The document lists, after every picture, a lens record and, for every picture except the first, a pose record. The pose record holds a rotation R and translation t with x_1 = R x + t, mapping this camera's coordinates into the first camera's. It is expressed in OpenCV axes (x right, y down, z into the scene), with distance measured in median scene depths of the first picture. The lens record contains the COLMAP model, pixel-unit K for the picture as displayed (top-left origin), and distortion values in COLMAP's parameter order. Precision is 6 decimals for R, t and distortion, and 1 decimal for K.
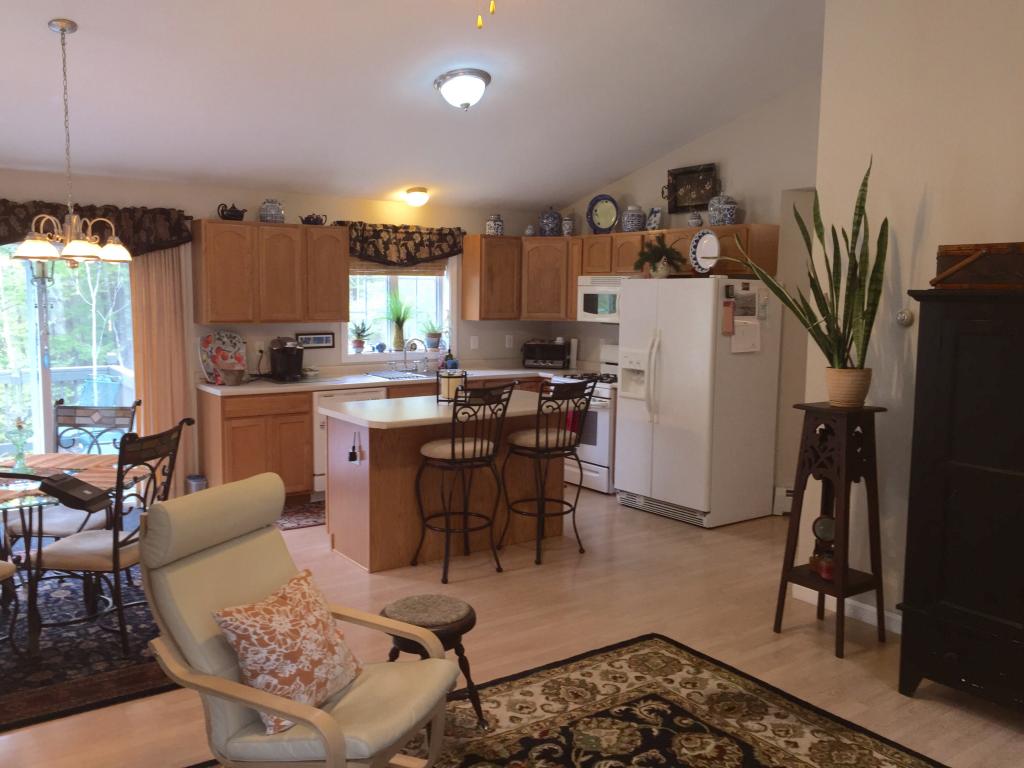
lens RADIAL K [[868.4, 0, 510.6], [0, 868.4, 370.6], [0, 0, 1]] dist [0.070368, -0.090629]
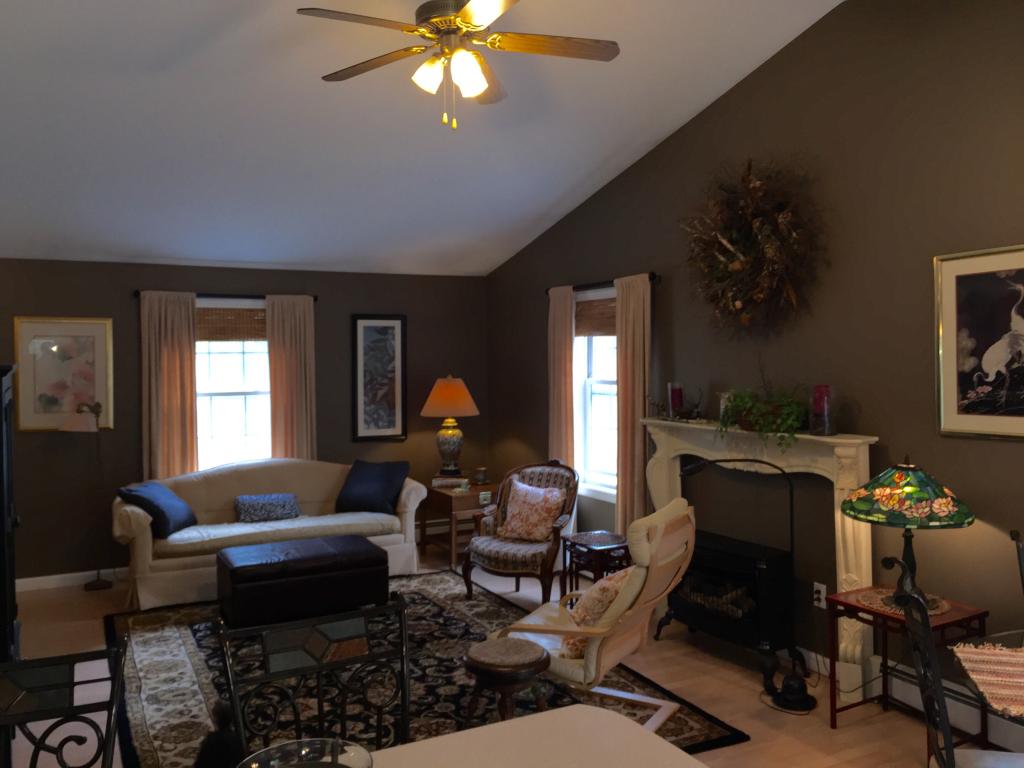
lens RADIAL K [[868.4, 0, 510.6], [0, 868.4, 370.6], [0, 0, 1]] dist [0.070368, -0.090629]
pose [[-0.990551, -0.000961, 0.137140, -0.160178], [0.013863, 0.994152, 0.107099, -0.126163], [-0.136441, 0.107988, -0.984745, 1.295645]]
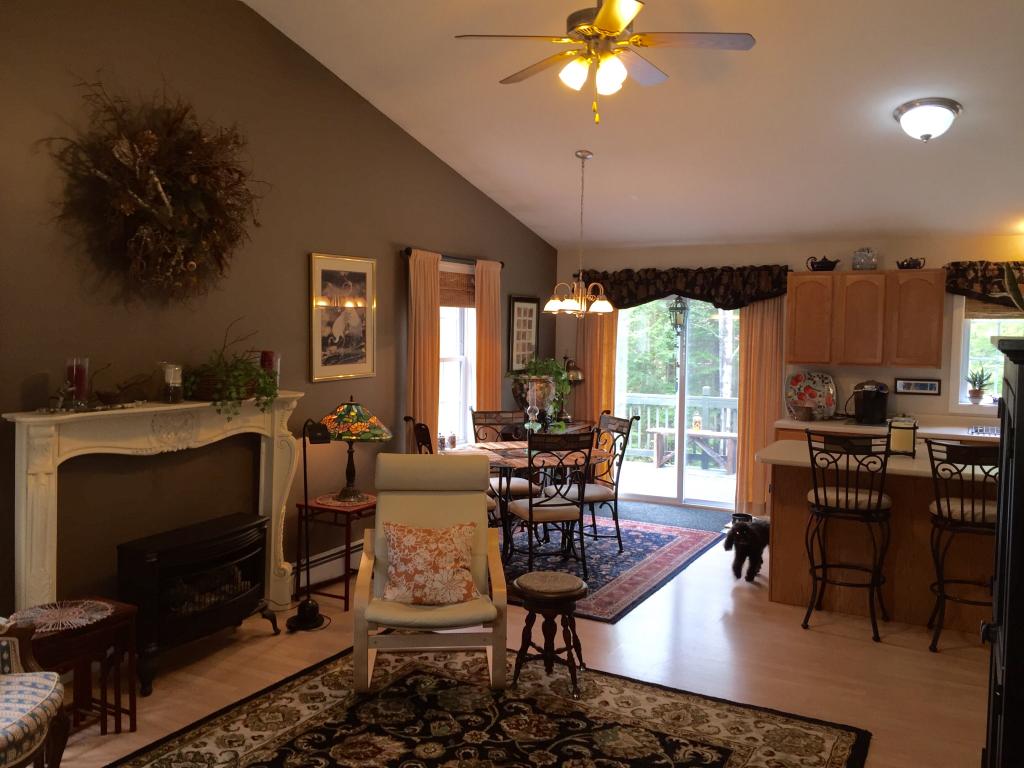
lens RADIAL K [[868.4, 0, 510.6], [0, 868.4, 370.6], [0, 0, 1]] dist [0.070368, -0.090629]
pose [[0.447312, 0.043118, -0.893338, 0.634389], [-0.089710, 0.995963, 0.003151, -0.020942], [0.889868, 0.078732, 0.449374, 0.221408]]
